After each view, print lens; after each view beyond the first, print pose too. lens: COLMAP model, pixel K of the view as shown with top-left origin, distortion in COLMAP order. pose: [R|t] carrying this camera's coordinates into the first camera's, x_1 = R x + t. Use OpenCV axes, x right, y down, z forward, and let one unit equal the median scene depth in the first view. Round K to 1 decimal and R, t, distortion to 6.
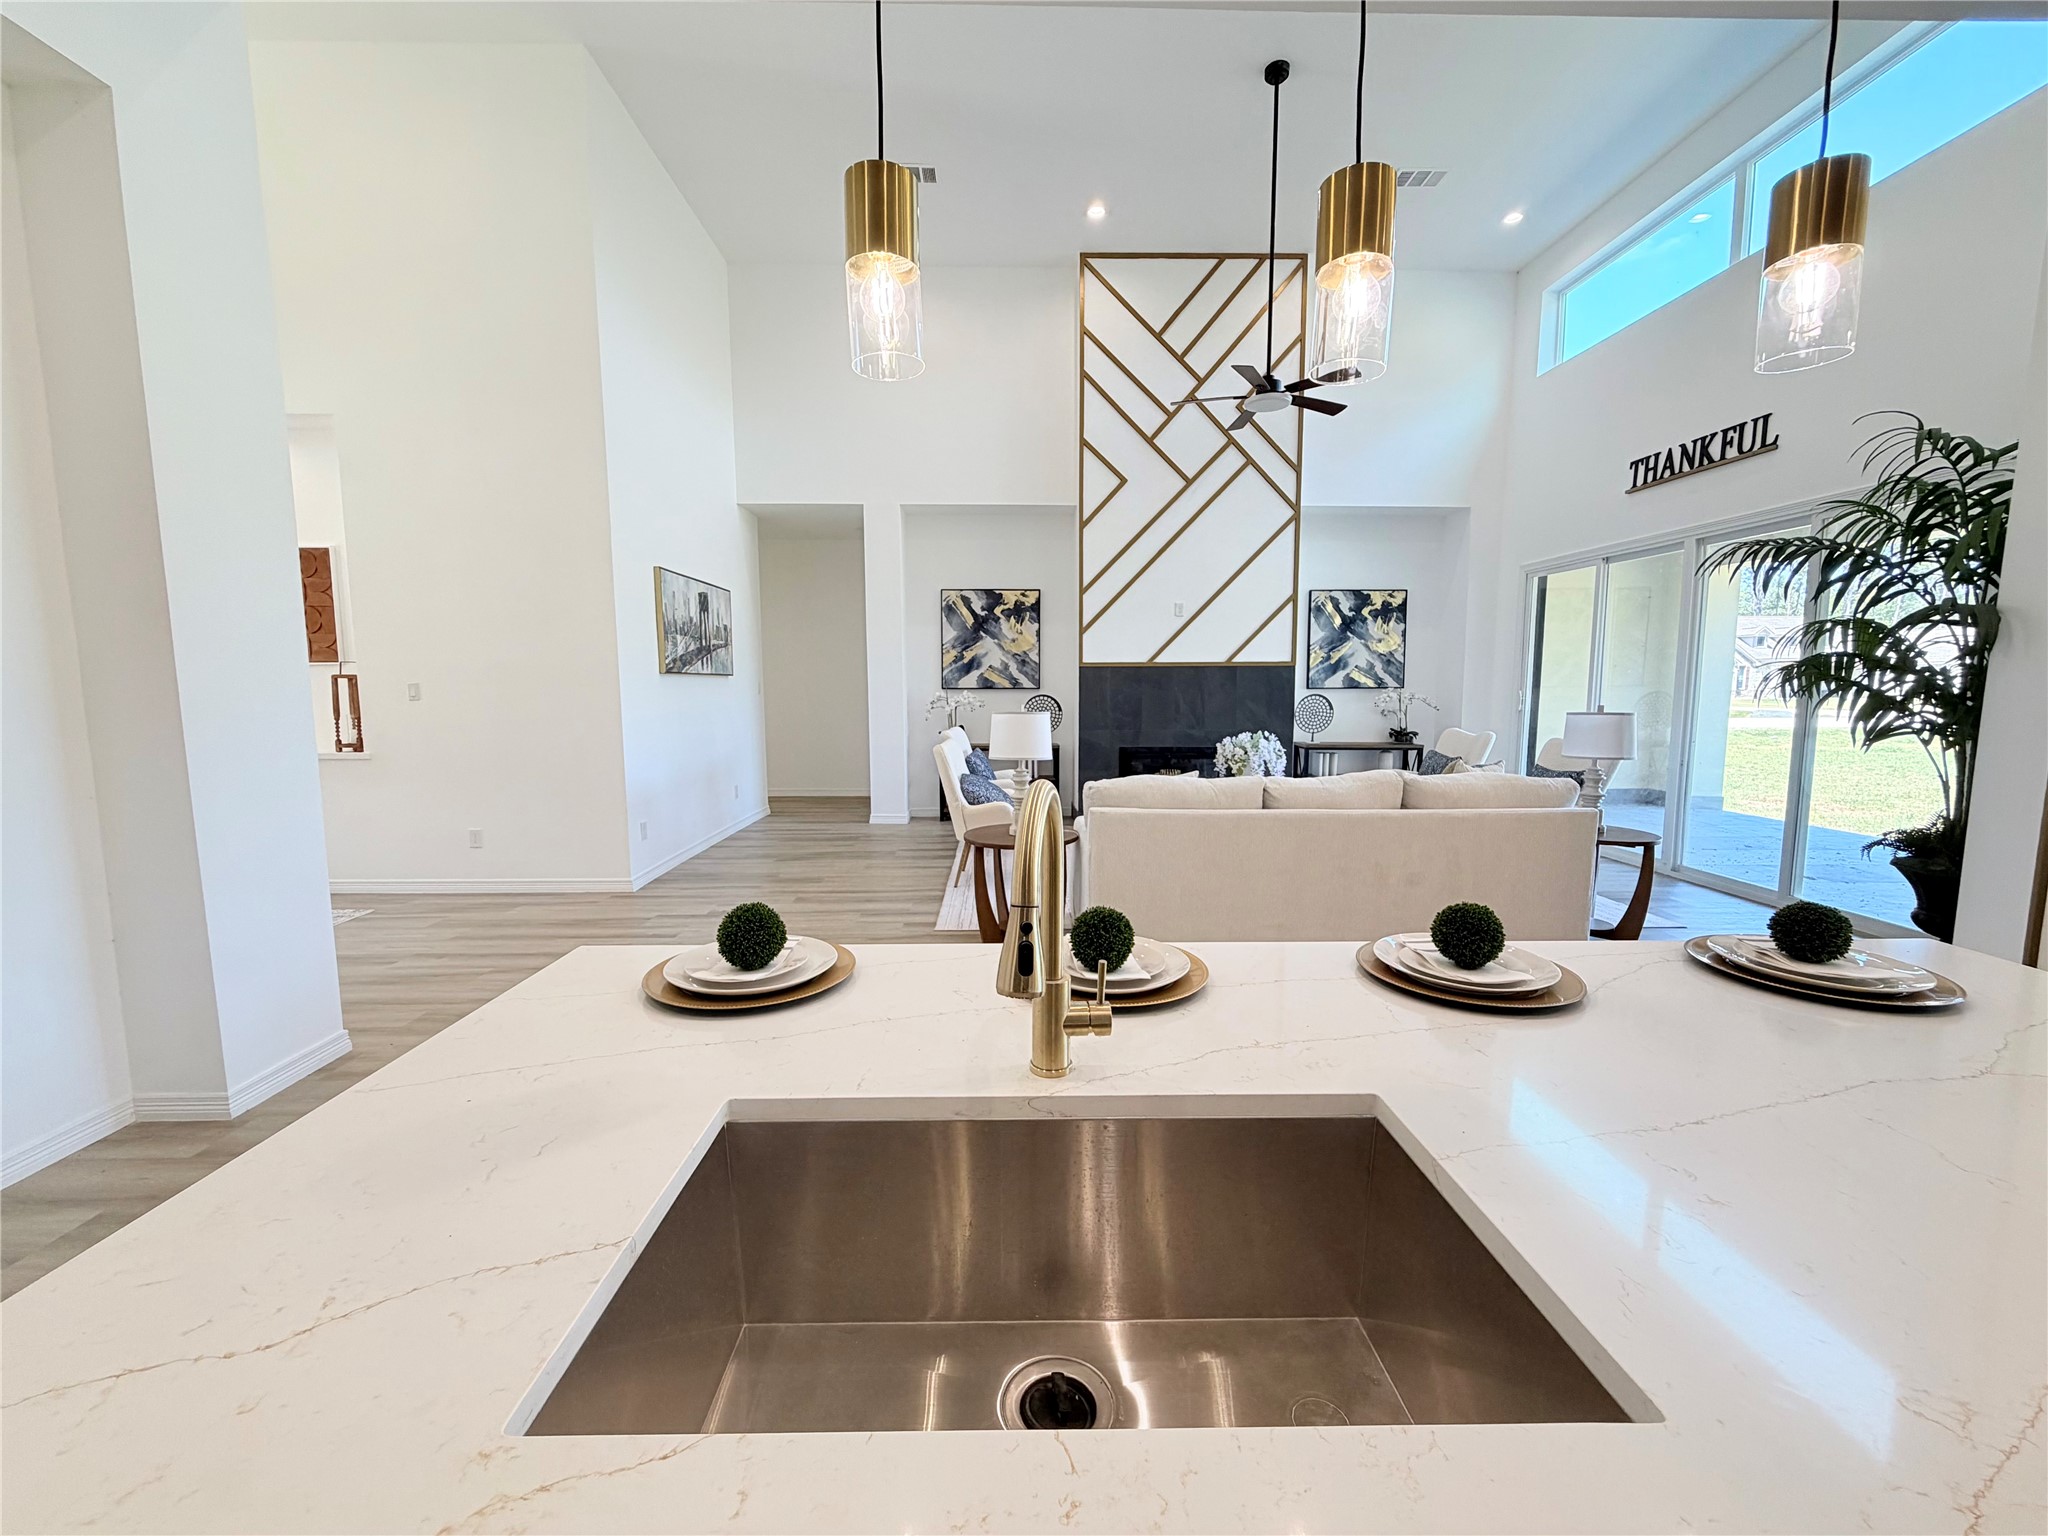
lens RADIAL K [[821.1, 0, 1017.5], [0, 821.1, 772.7], [0, 0, 1]] dist [0.000792, 0.000772]
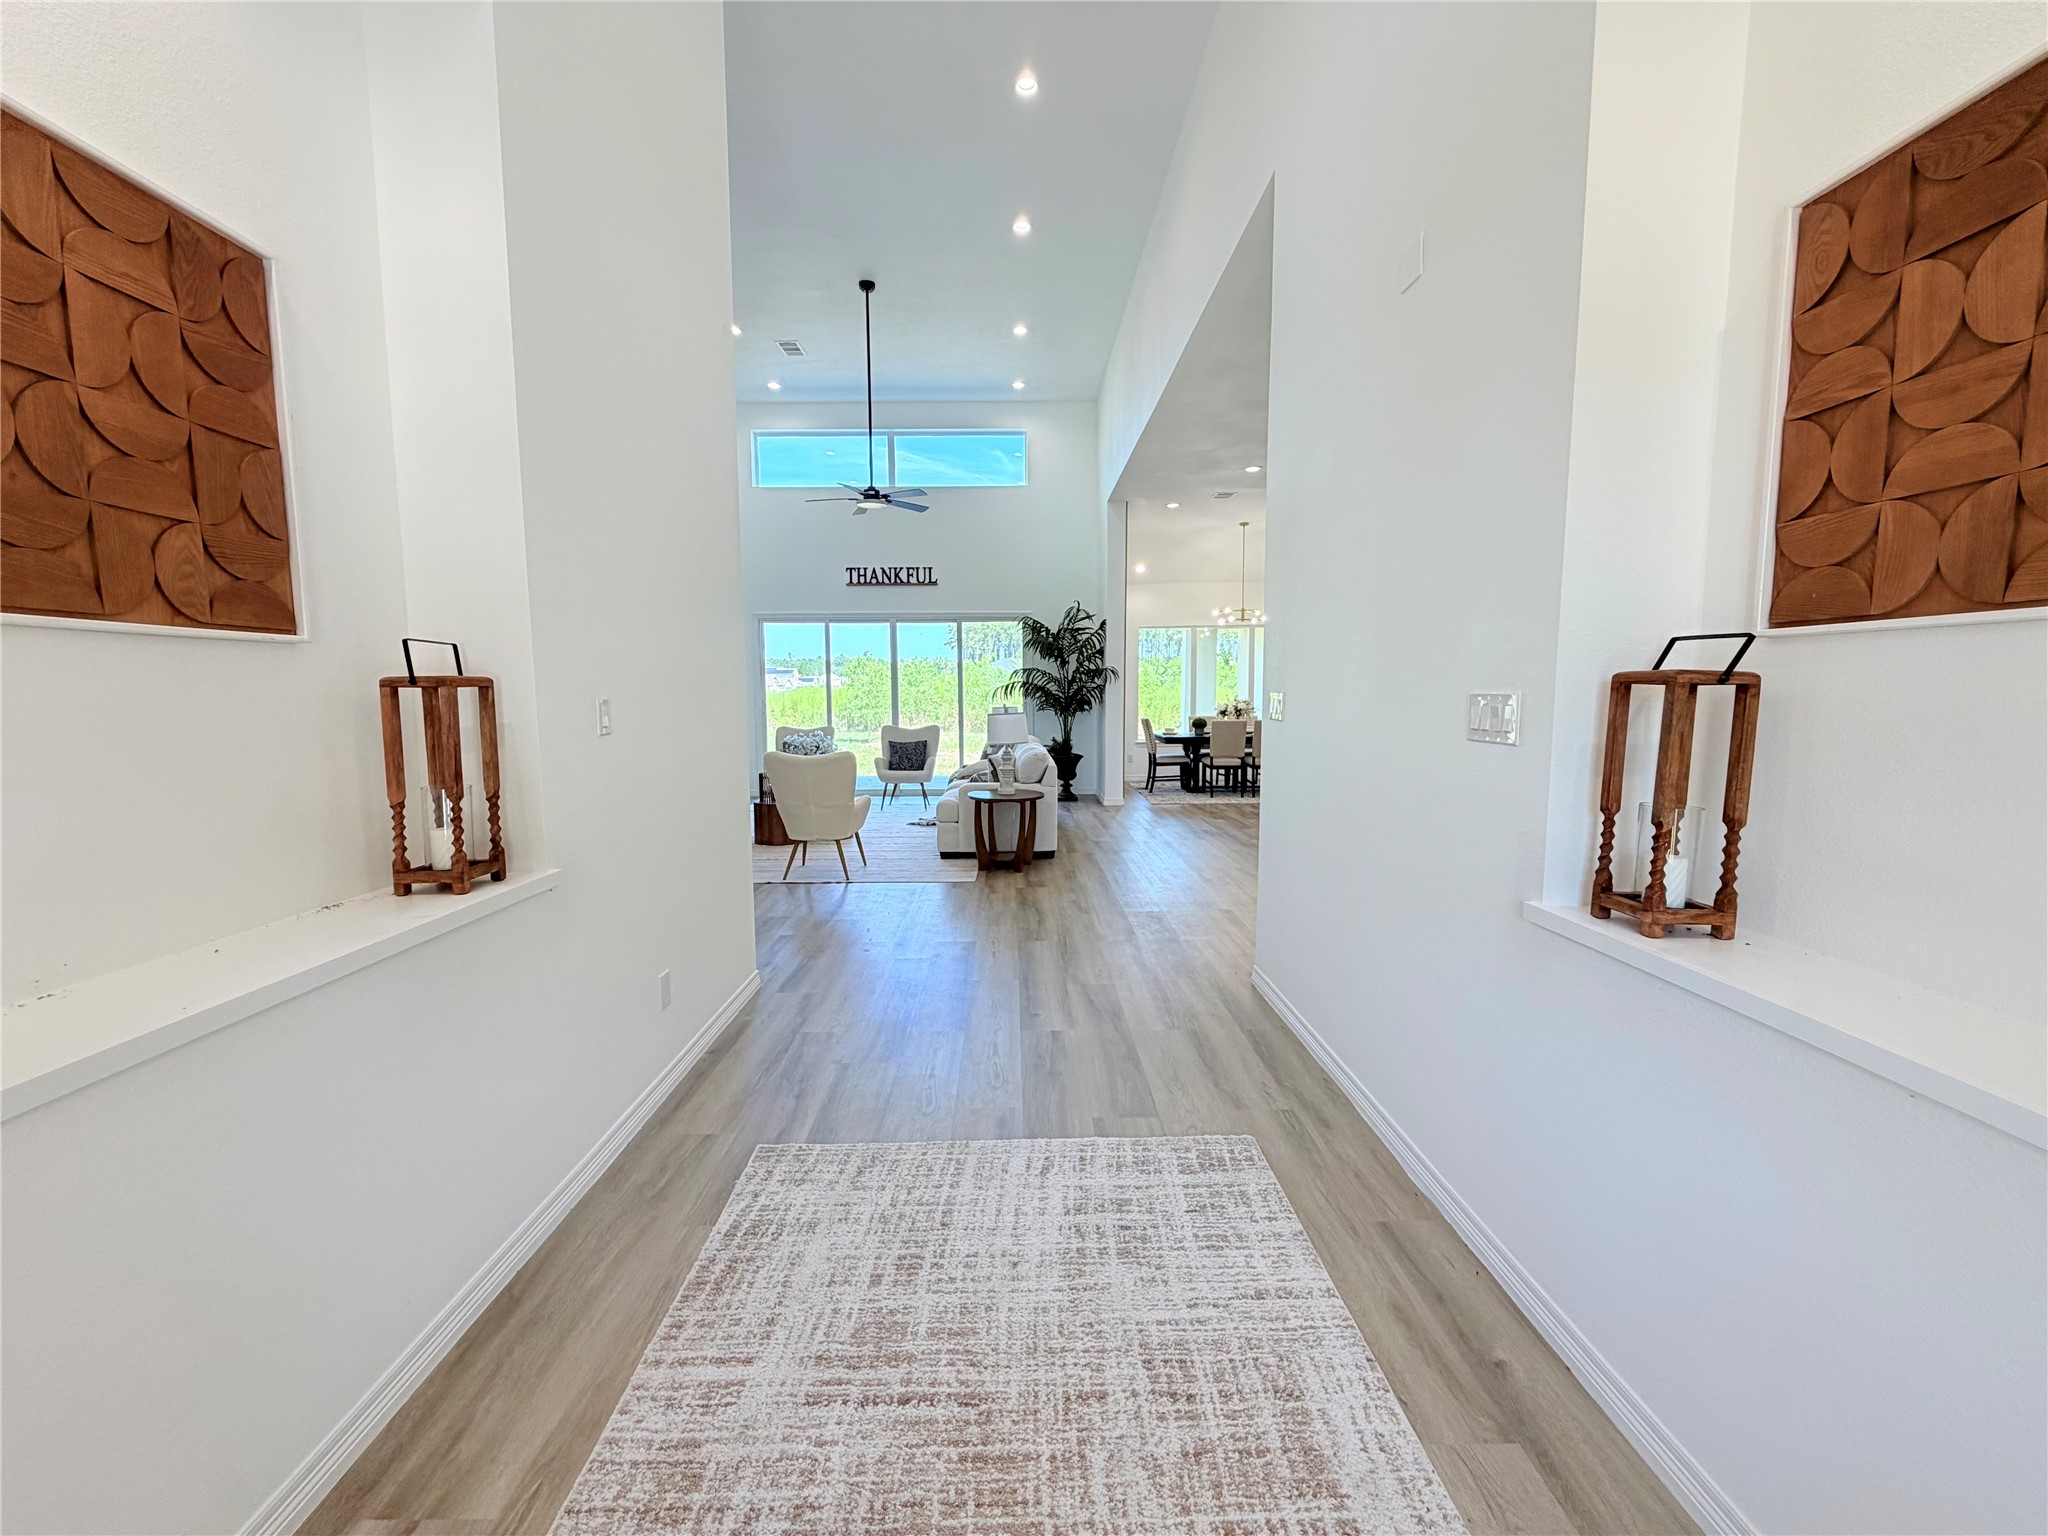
lens RADIAL K [[821.1, 0, 1028.1], [0, 821.1, 766.1], [0, 0, 1]] dist [0.000792, 0.000772]
pose [[-0.001393, -0.089750, 0.995963, -0.853092], [0.112501, 0.989627, 0.089336, -0.060890], [-0.993651, 0.112172, 0.008719, 0.539204]]
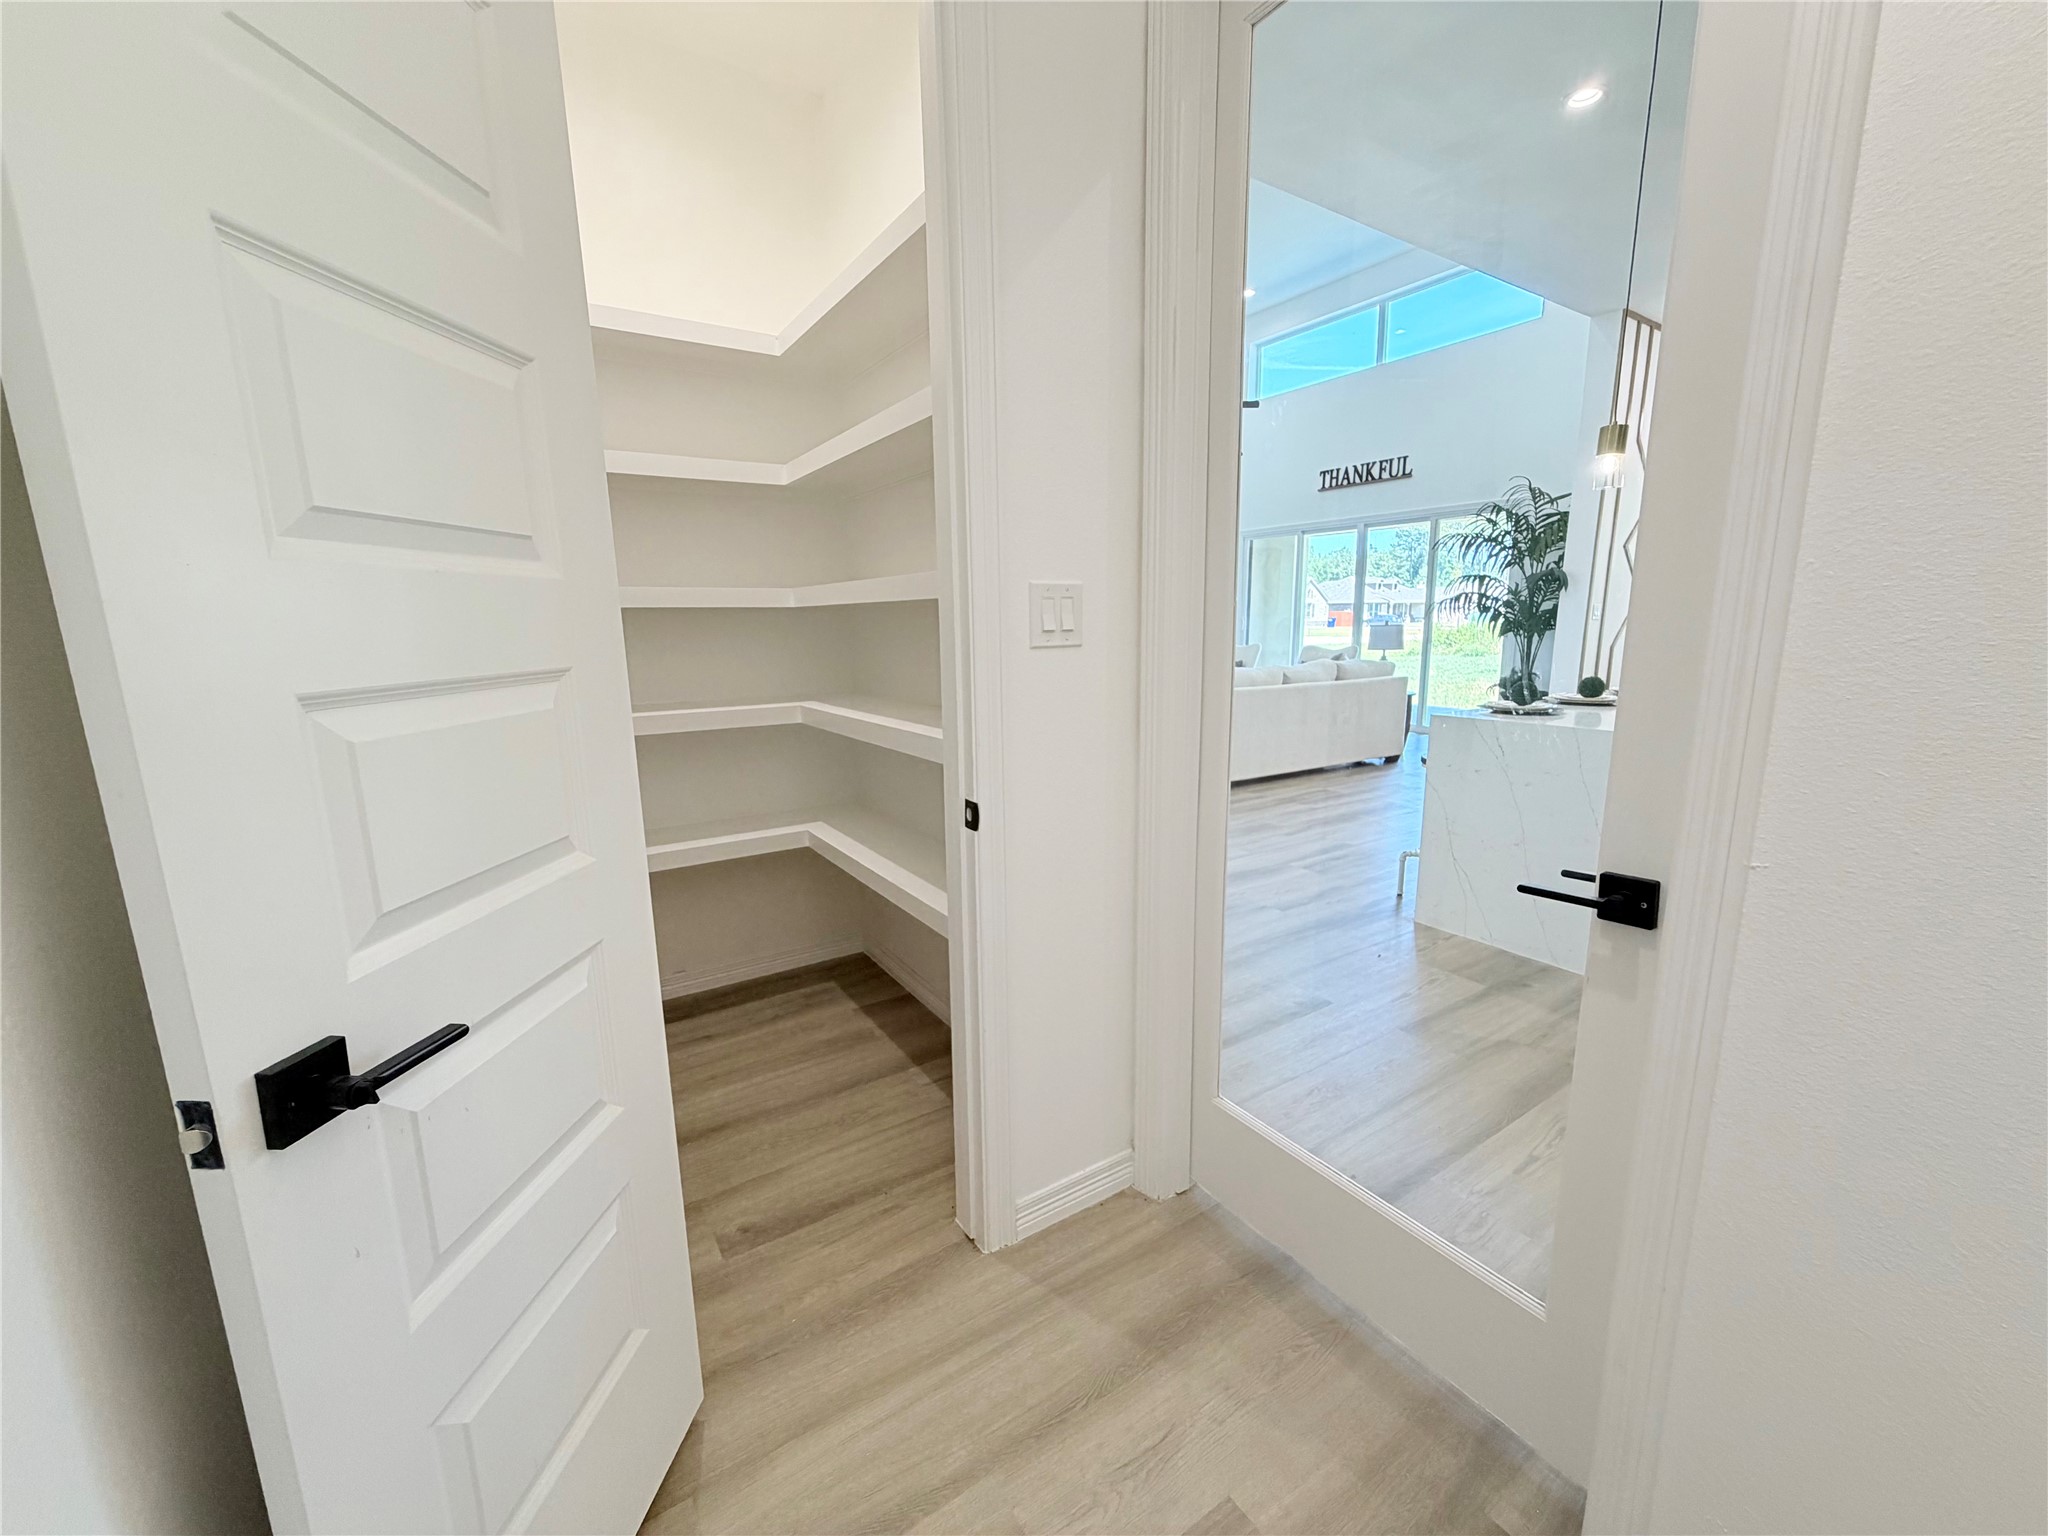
lens RADIAL K [[821.1, 0, 1016.0], [0, 821.1, 776.7], [0, 0, 1]] dist [0.000792, 0.000772]
pose [[0.847398, -0.109073, 0.519634, -0.549575], [0.068561, 0.992957, 0.096618, 0.016210], [-0.526513, -0.046247, 0.848908, -0.066891]]
